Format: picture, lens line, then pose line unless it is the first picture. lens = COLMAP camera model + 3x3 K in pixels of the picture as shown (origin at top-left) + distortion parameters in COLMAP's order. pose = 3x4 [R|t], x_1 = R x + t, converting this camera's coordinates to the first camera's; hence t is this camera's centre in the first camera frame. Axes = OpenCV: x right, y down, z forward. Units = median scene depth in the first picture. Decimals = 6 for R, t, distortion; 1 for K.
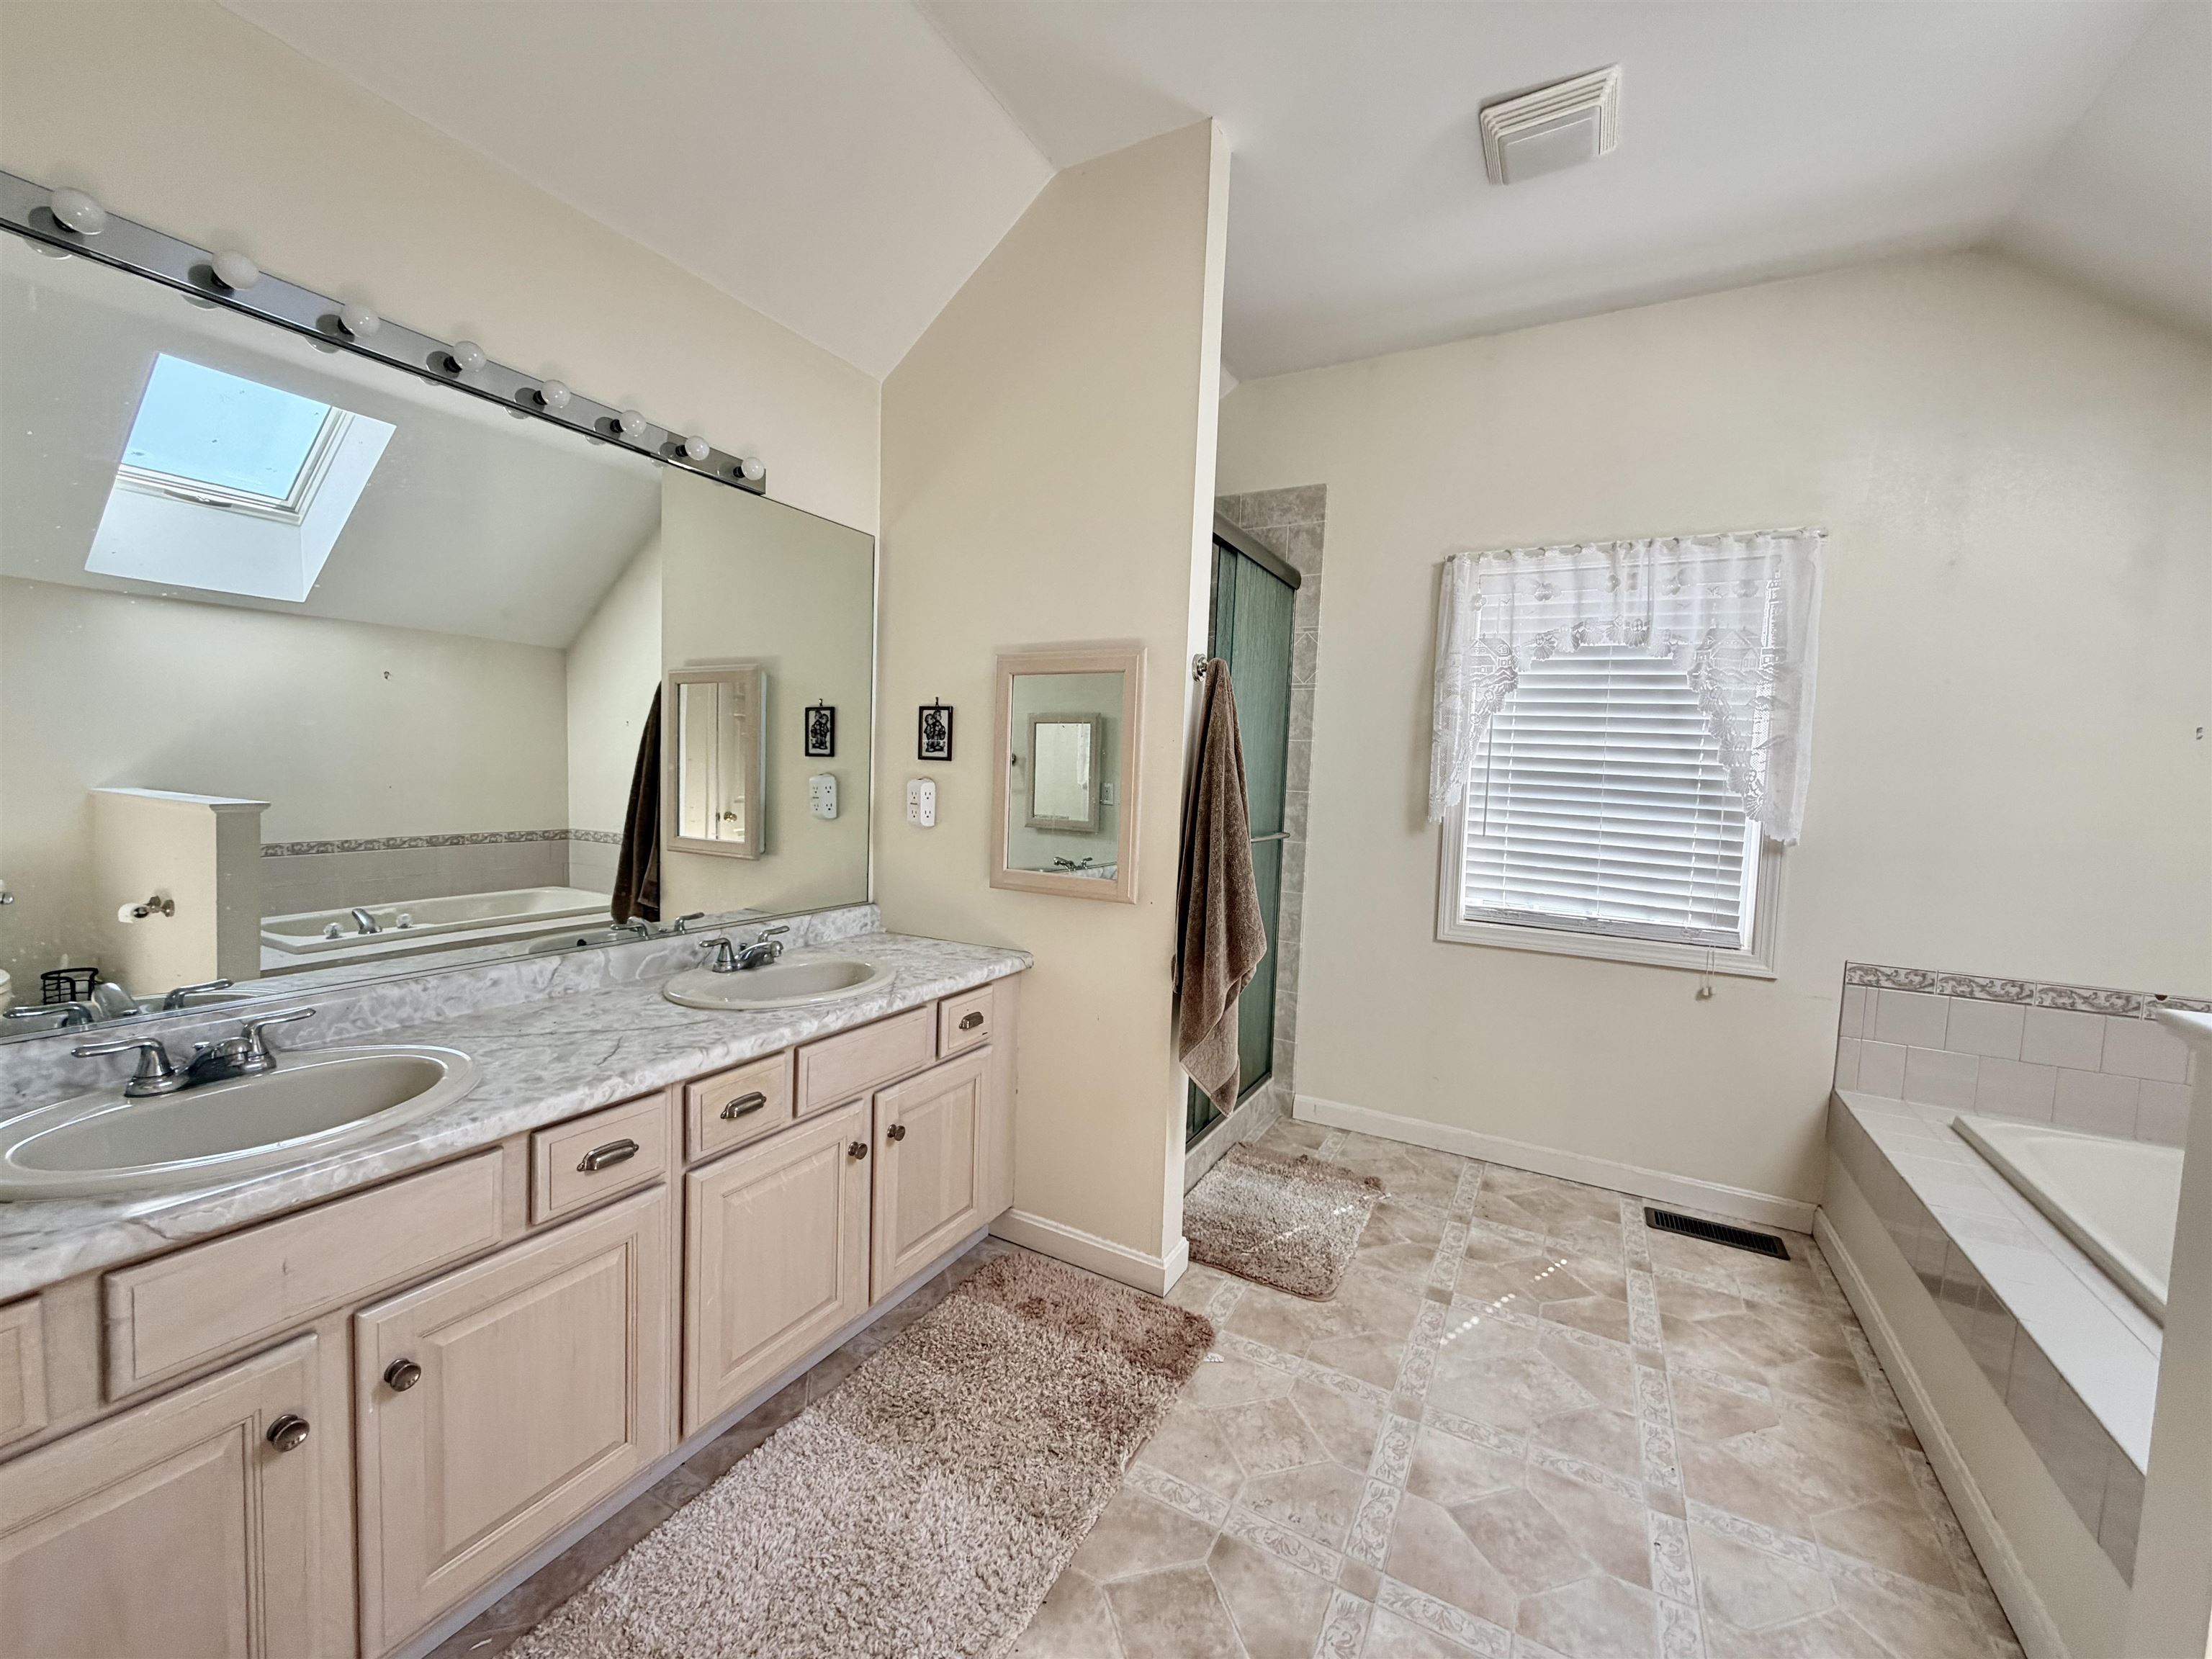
lens RADIAL K [[884.3, 0, 1100.0], [0, 884.3, 827.4], [0, 0, 1]] dist [-0.001972, 0.000334]
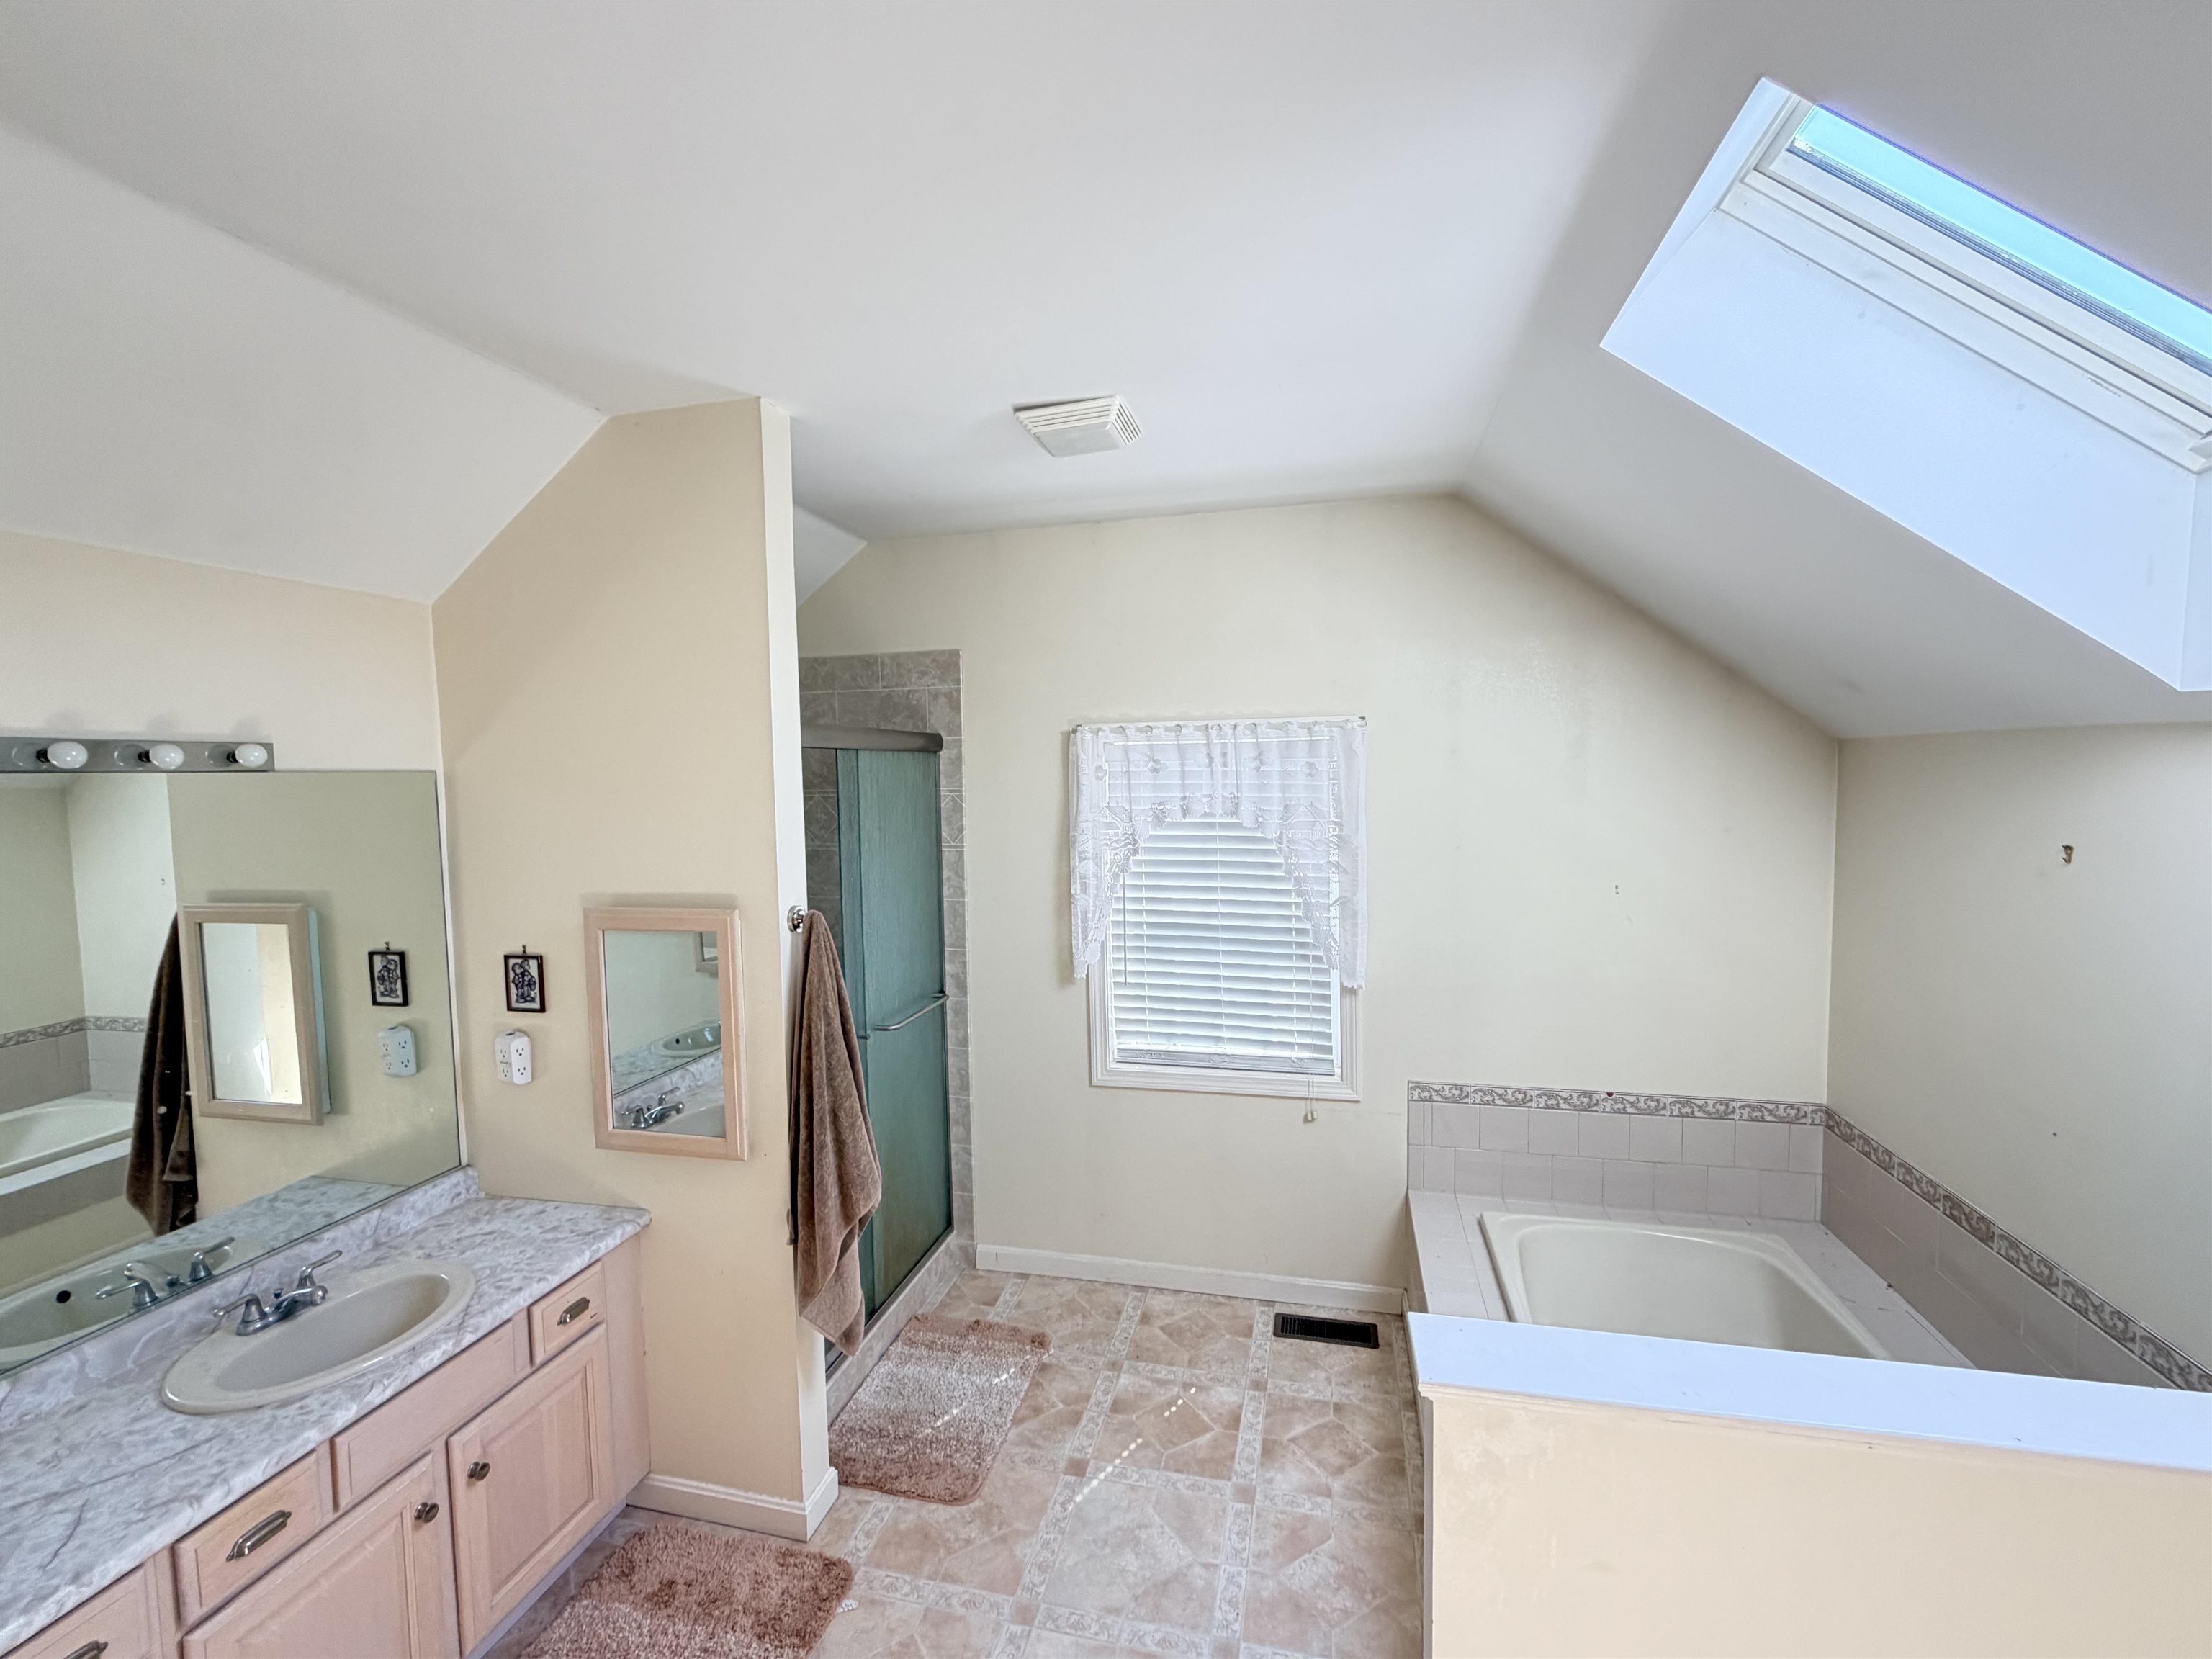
lens RADIAL K [[947.6, 0, 1108.2], [0, 947.6, 826.7], [0, 0, 1]] dist [-0.002618, 0.000841]
pose [[0.962714, -0.071826, 0.260812, 0.159206], [0.072824, 0.997328, 0.005847, -0.234083], [-0.260535, 0.013364, 0.965372, -0.127801]]
